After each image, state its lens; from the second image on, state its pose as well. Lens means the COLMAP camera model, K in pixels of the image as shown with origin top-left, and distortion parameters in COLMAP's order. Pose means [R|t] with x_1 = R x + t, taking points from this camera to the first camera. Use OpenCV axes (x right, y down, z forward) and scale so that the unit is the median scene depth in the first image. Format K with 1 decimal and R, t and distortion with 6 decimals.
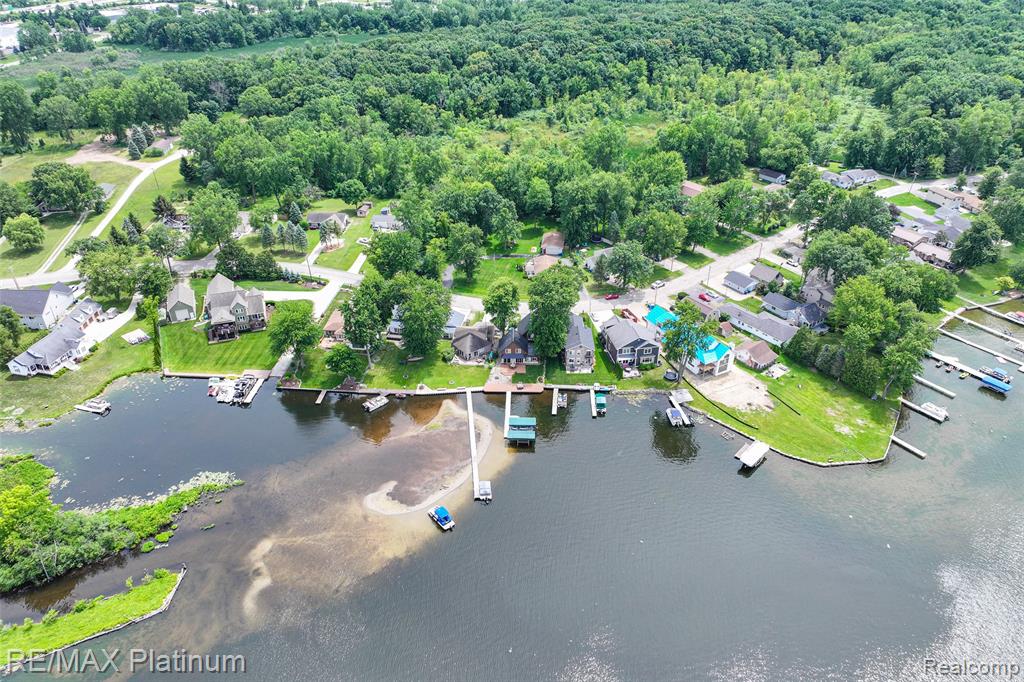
lens RADIAL K [[720.4, 0, 507.9], [0, 720.4, 342.3], [0, 0, 1]] dist [0.008247, -0.001867]
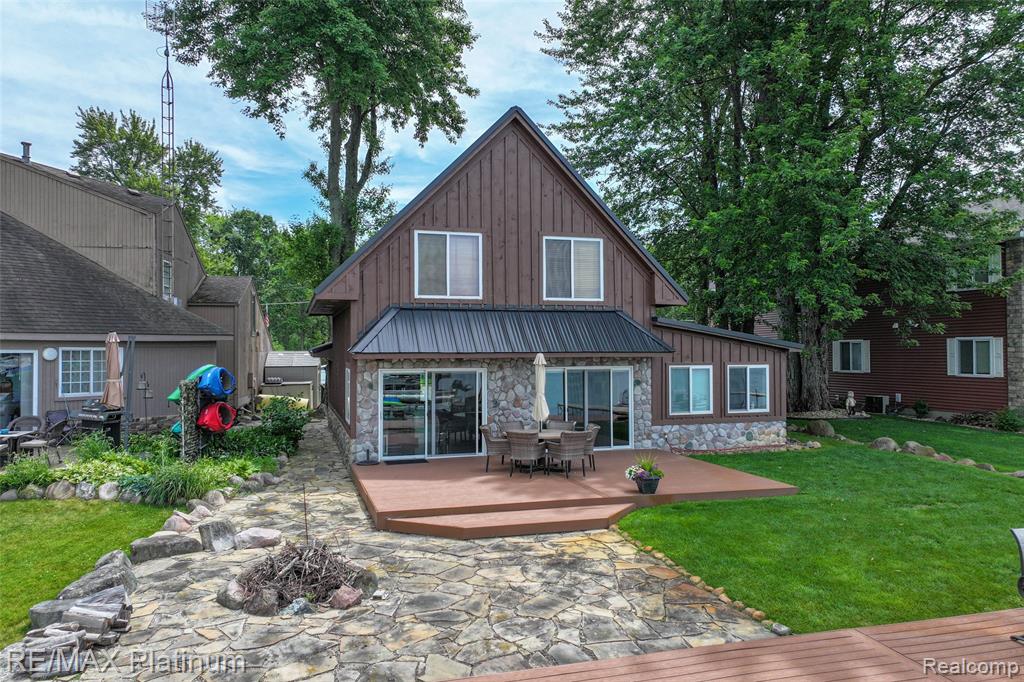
lens RADIAL K [[720.4, 0, 512.4], [0, 720.4, 338.8], [0, 0, 1]] dist [0.008247, -0.001867]
pose [[0.952159, 0.012111, 0.305363, -0.016089], [0.158404, 0.834947, -0.527040, 0.058902], [-0.261345, 0.550196, 0.793084, 0.937242]]
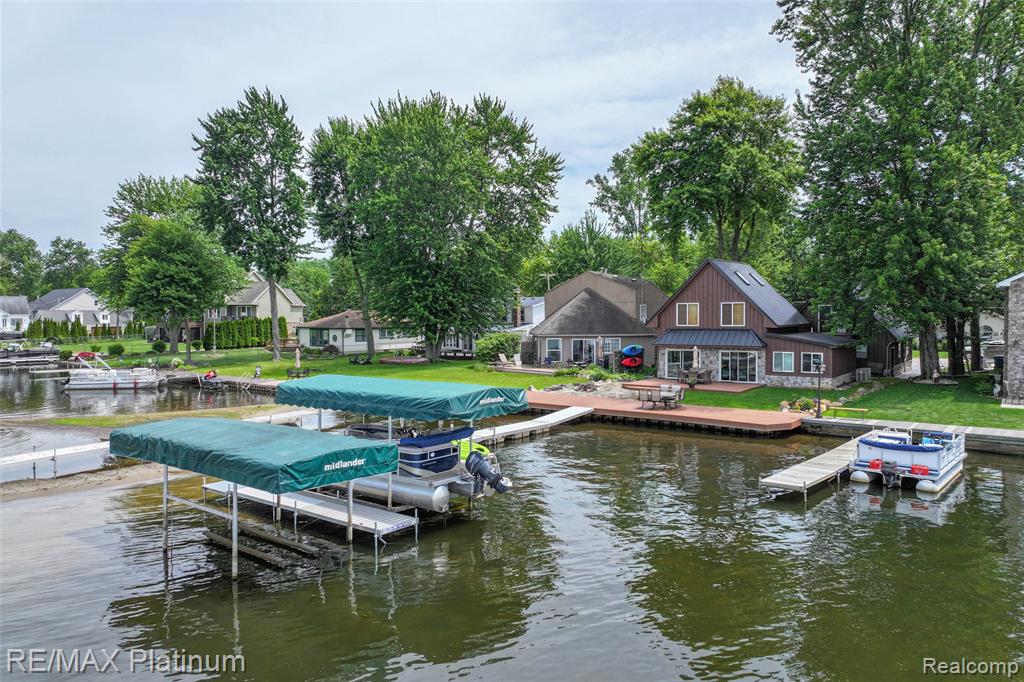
lens RADIAL K [[720.4, 0, 509.8], [0, 720.4, 344.8], [0, 0, 1]] dist [0.008247, -0.001867]
pose [[0.812151, 0.030762, -0.582636, 0.084483], [-0.315663, 0.863000, -0.394446, 0.123793], [0.490681, 0.504266, 0.710596, 0.816104]]
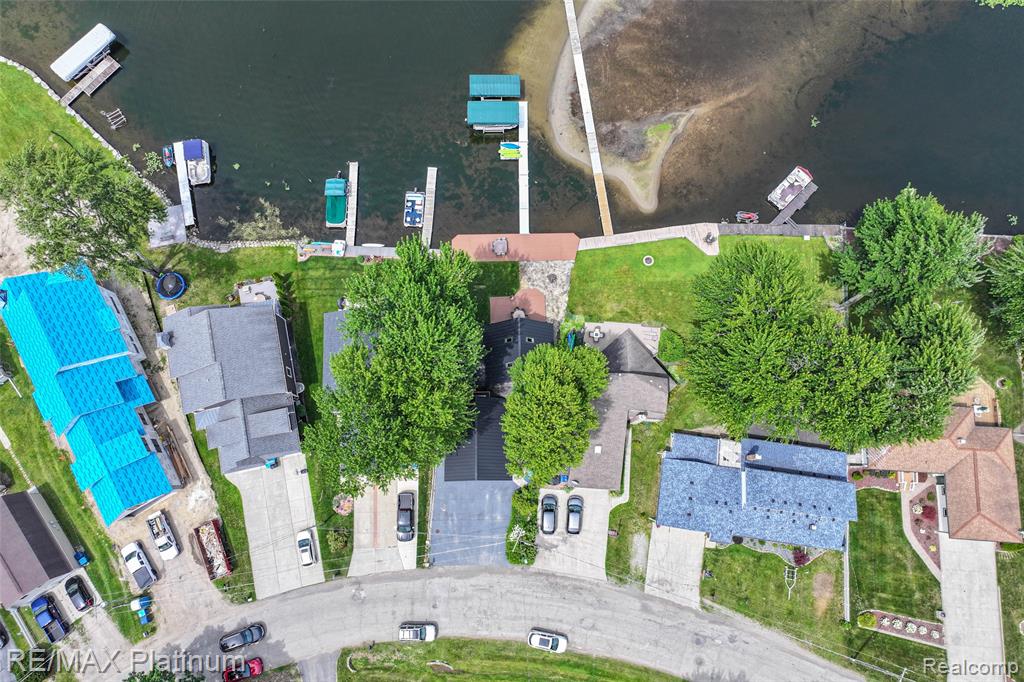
lens RADIAL K [[720.4, 0, 510.1], [0, 720.4, 339.5], [0, 0, 1]] dist [0.008247, -0.001867]
pose [[-0.999226, 0.039291, 0.001755, 0.012013], [-0.011776, -0.341465, 0.939821, -0.385769], [0.037525, 0.939073, 0.341663, 0.858189]]
